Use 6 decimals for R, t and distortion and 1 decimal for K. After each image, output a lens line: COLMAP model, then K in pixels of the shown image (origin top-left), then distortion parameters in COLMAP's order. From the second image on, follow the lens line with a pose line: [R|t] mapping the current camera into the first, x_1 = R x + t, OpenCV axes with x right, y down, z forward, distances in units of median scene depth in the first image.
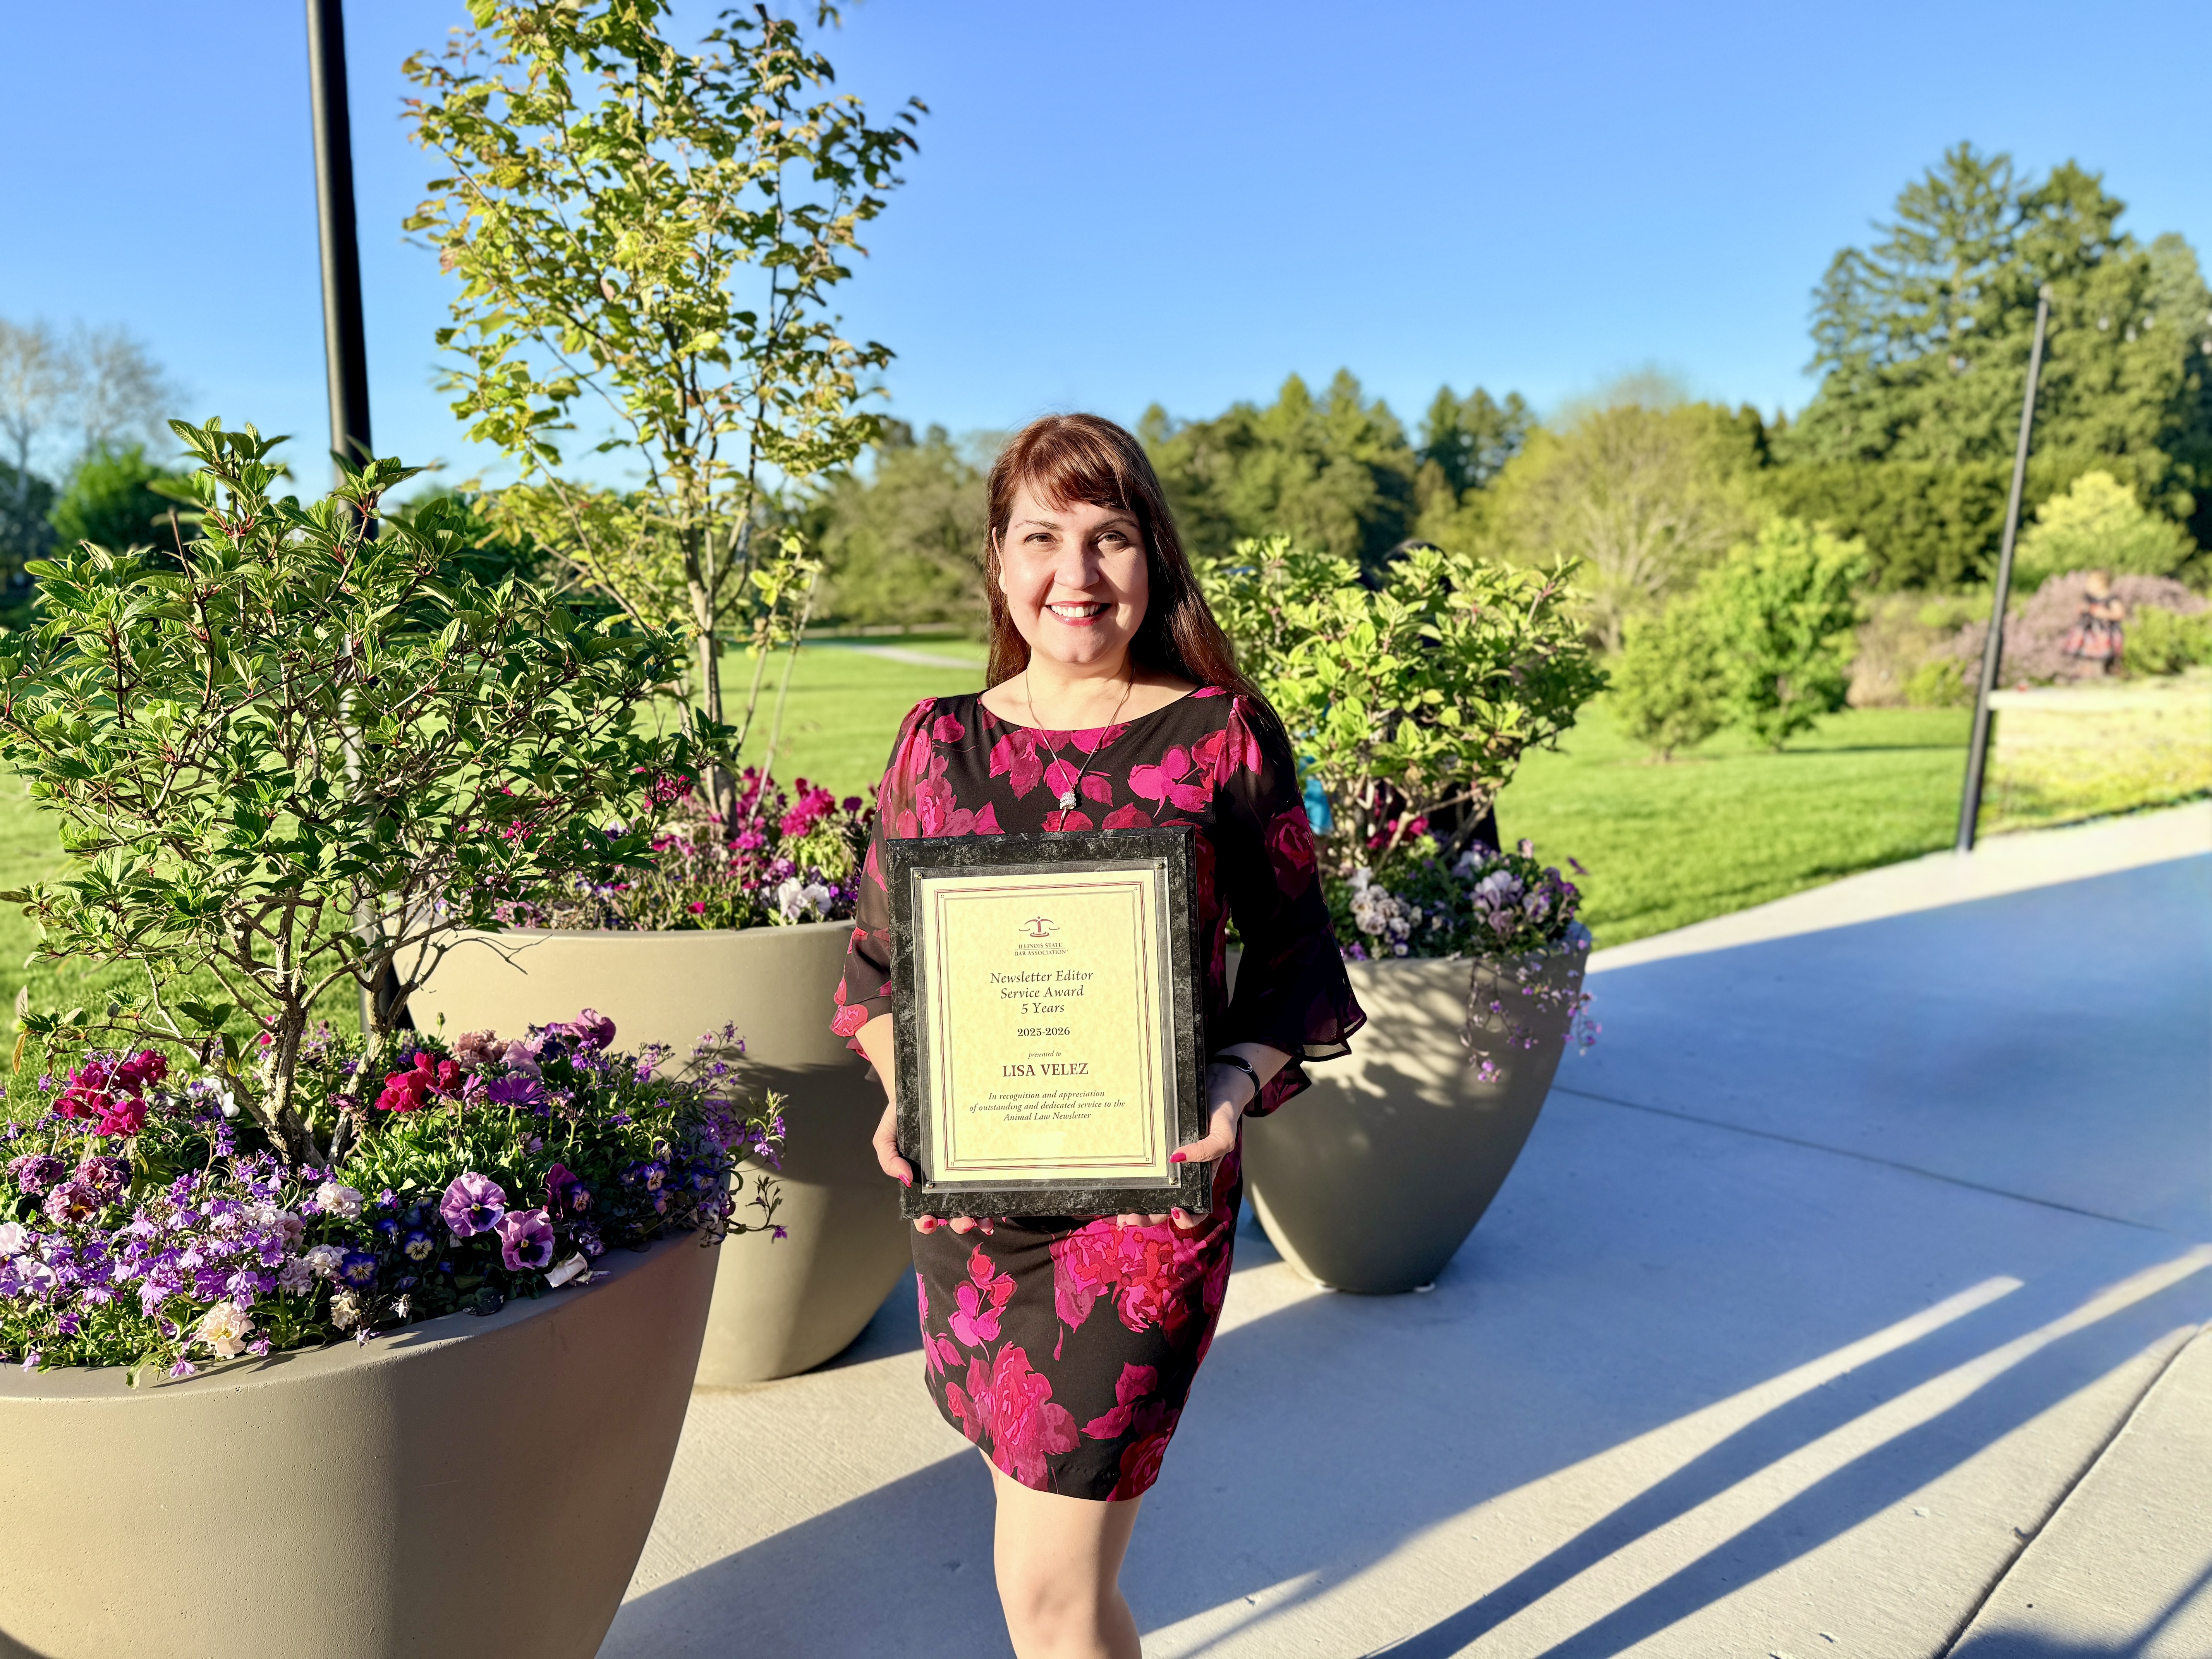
lens RADIAL K [[1587.1, 0, 1139.3], [0, 1587.1, 845.8], [0, 0, 1]] dist [0.060897, -0.066512]
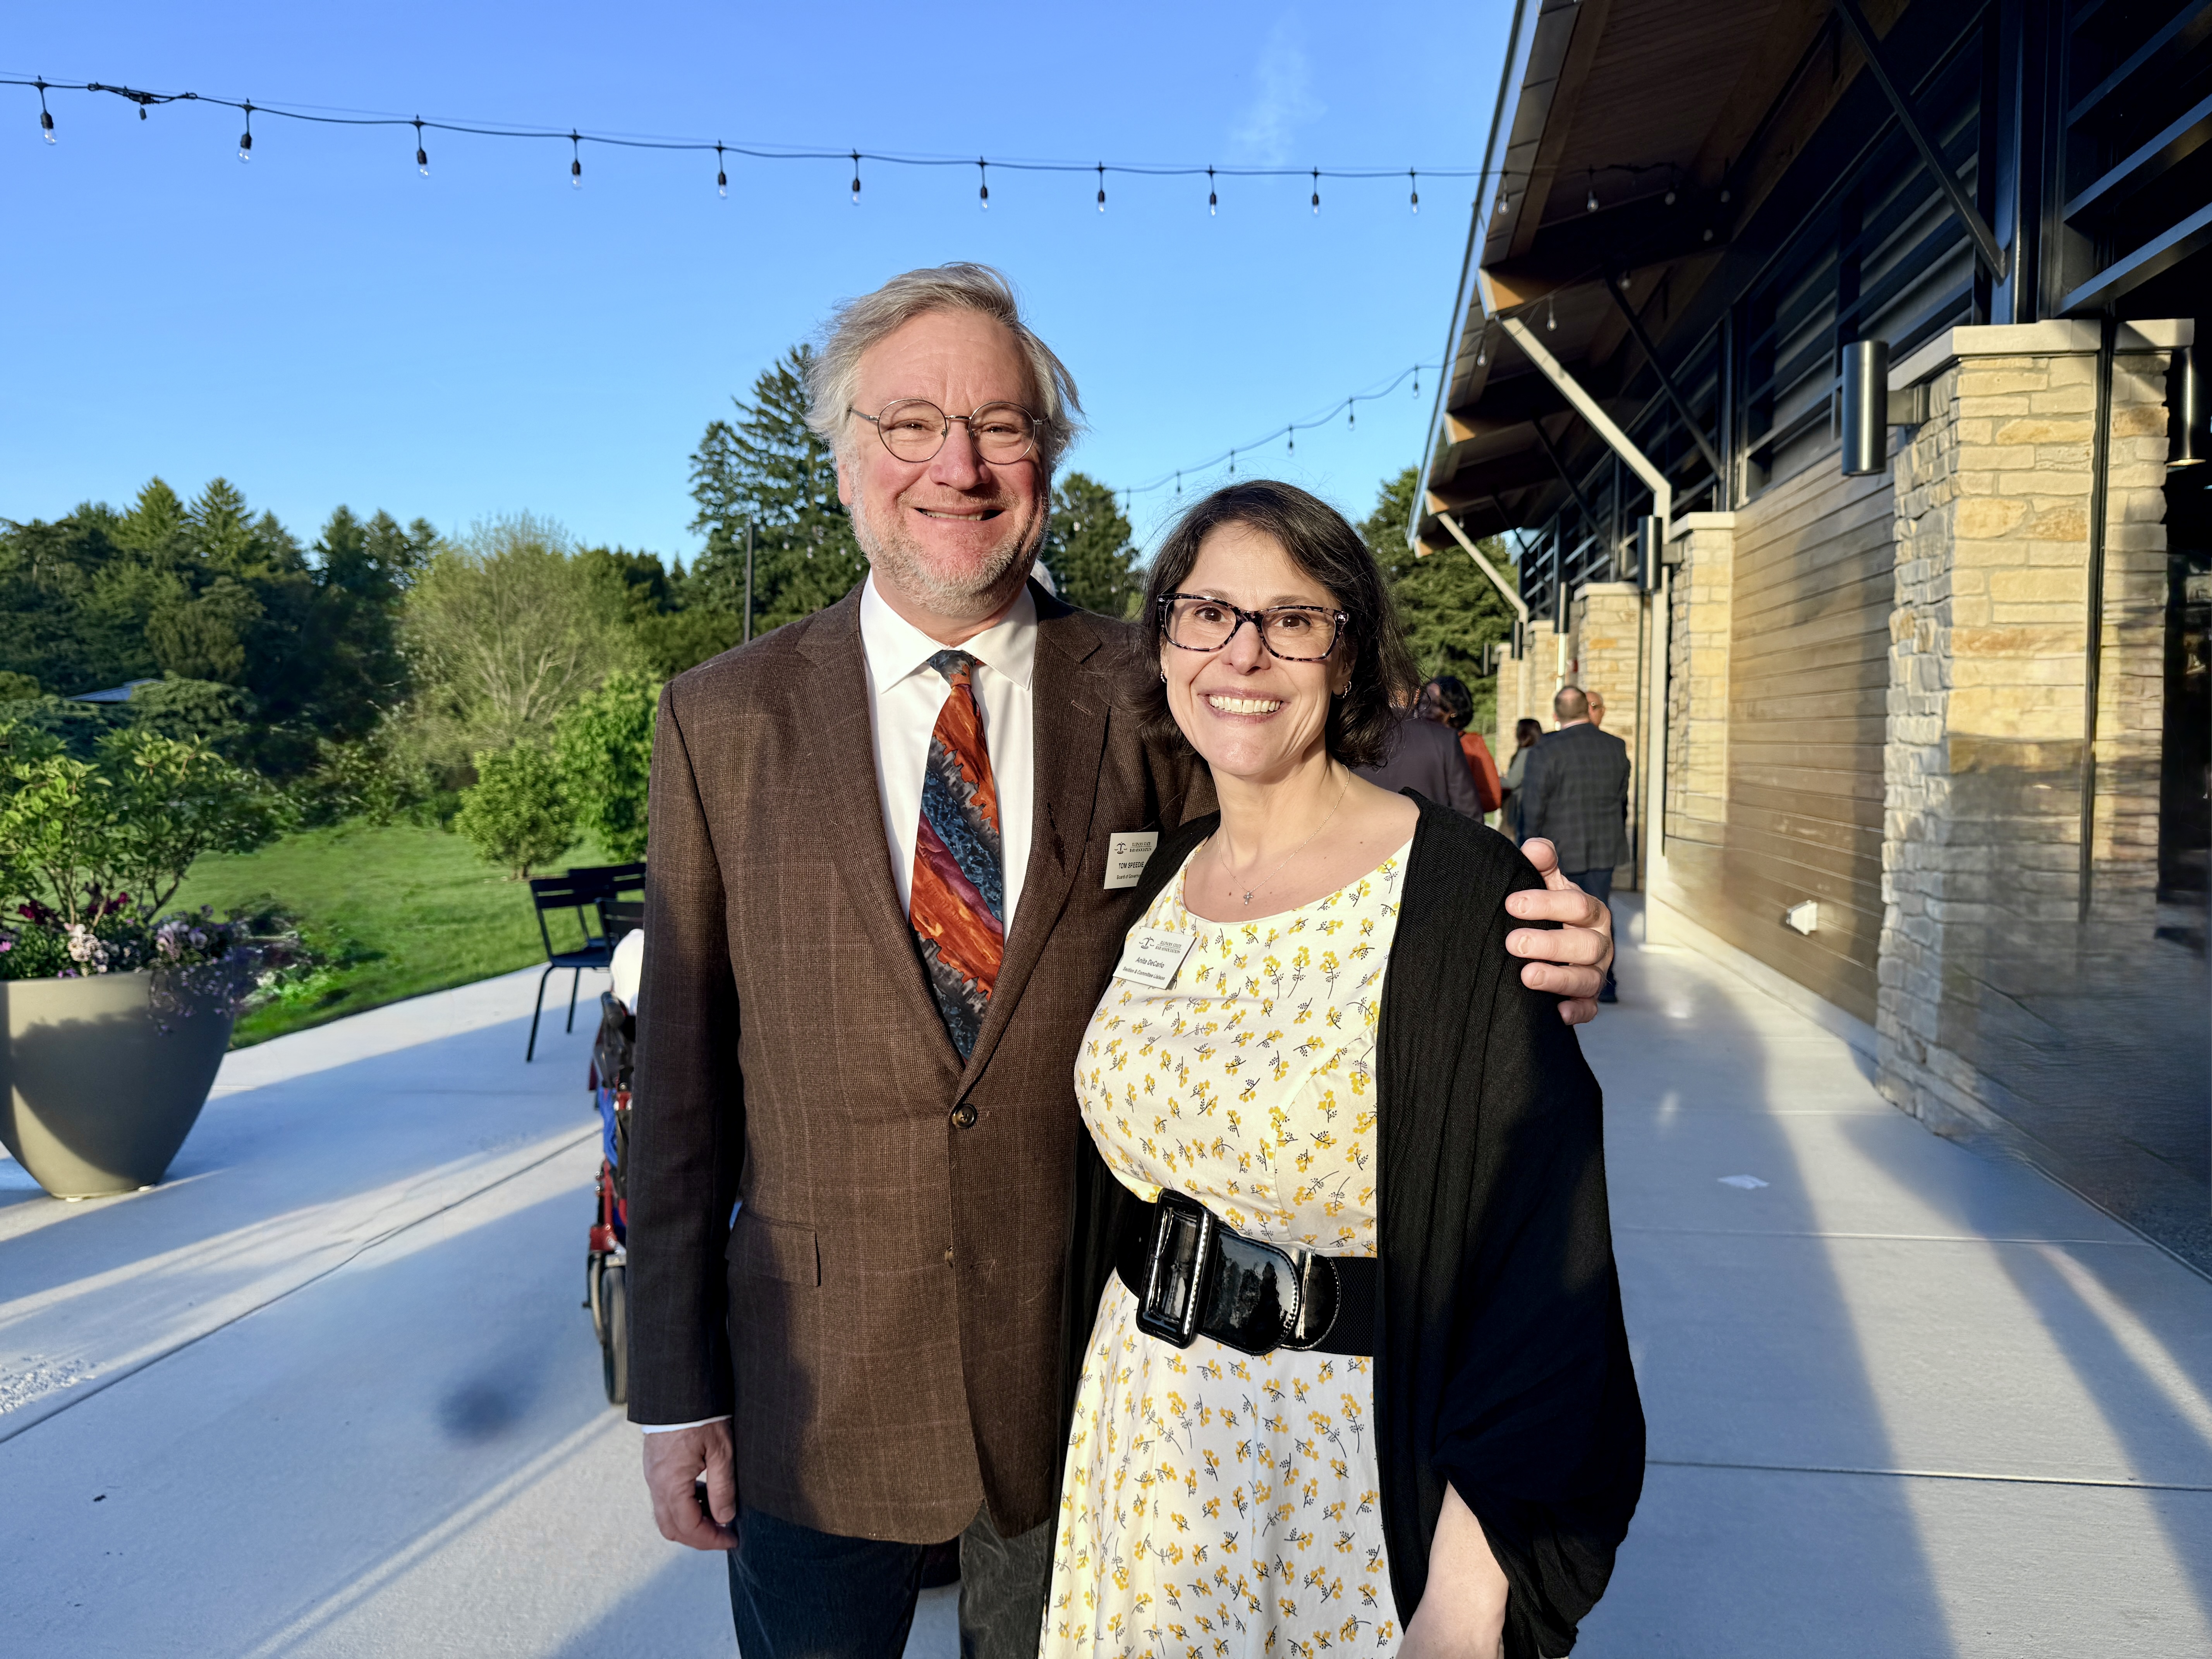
lens RADIAL K [[1565.2, 0, 1142.7], [0, 1565.2, 893.1], [0, 0, 1]] dist [0.025088, -0.051945]
pose [[0.799949, -0.062585, 0.596796, 0.002141], [0.092007, 0.995579, -0.018922, 0.004147], [-0.592973, 0.070046, 0.802170, -0.034674]]
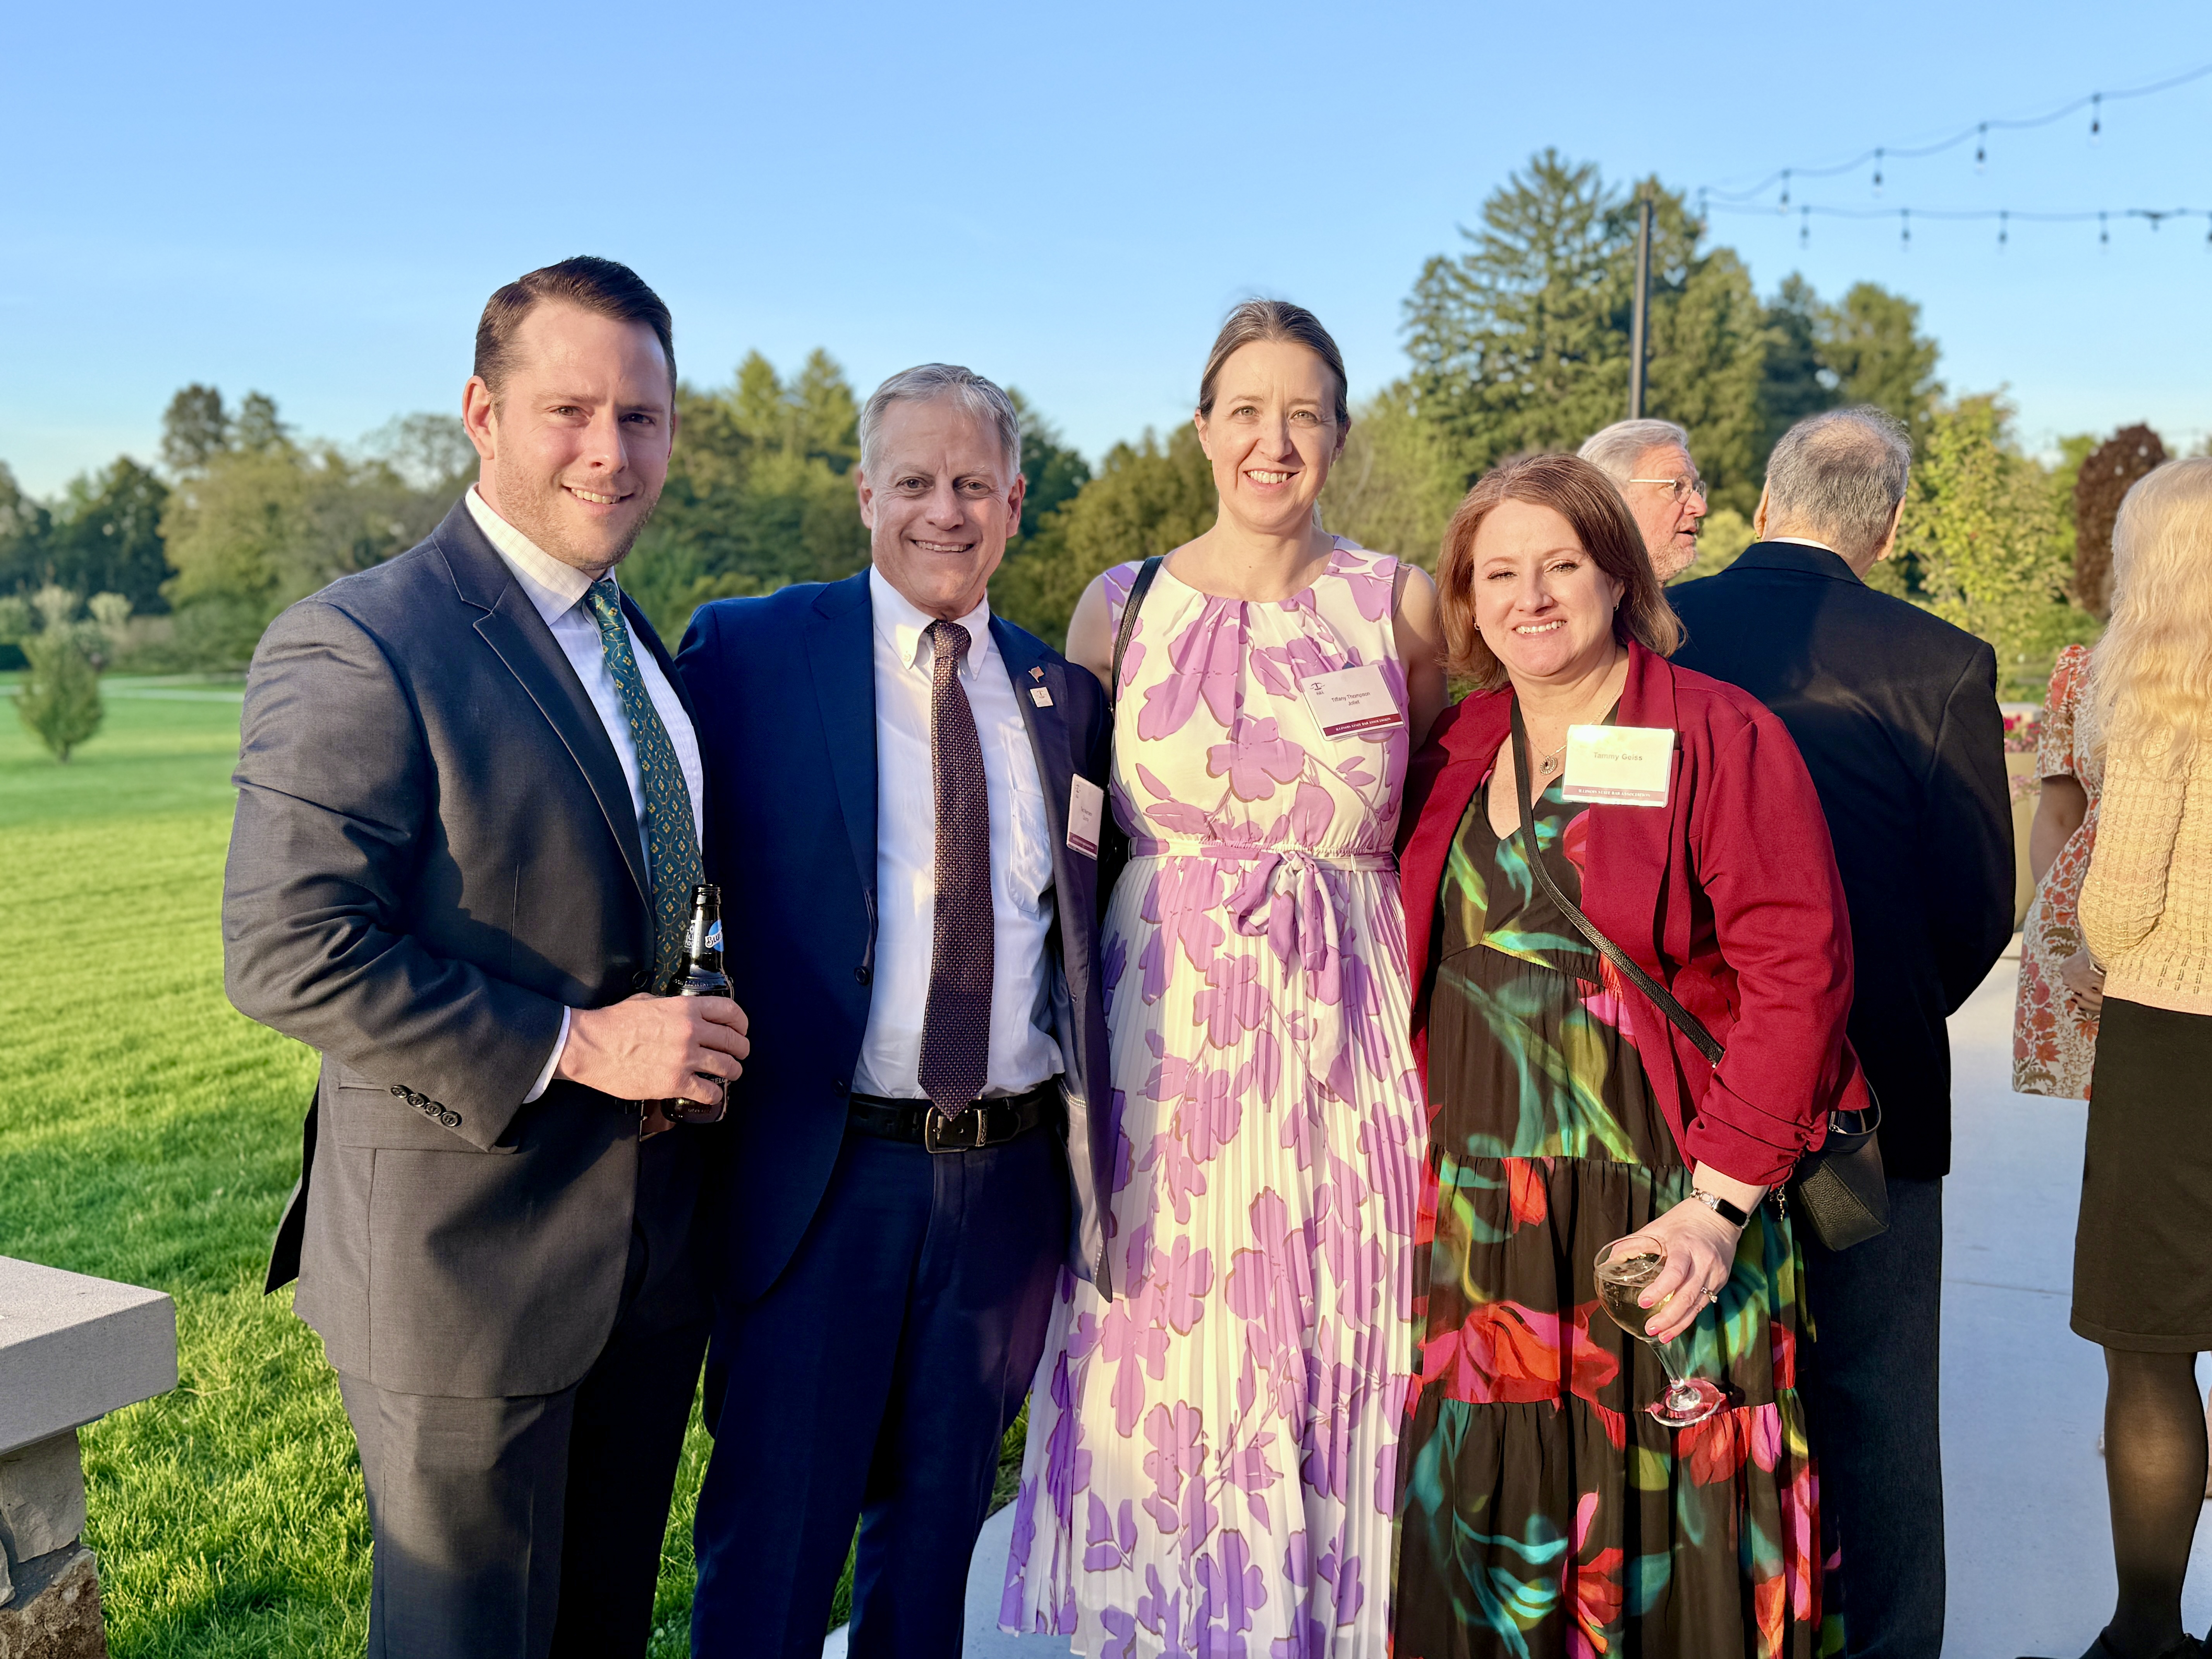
lens RADIAL K [[2054.7, 0, 1129.9], [0, 2054.7, 836.2], [0, 0, 1]] dist [0.189132, -0.377169]
pose [[0.955934, -0.028600, 0.292186, -0.083105], [0.045067, 0.997743, -0.049783, 0.006290], [-0.290102, 0.060757, 0.955065, -0.058702]]
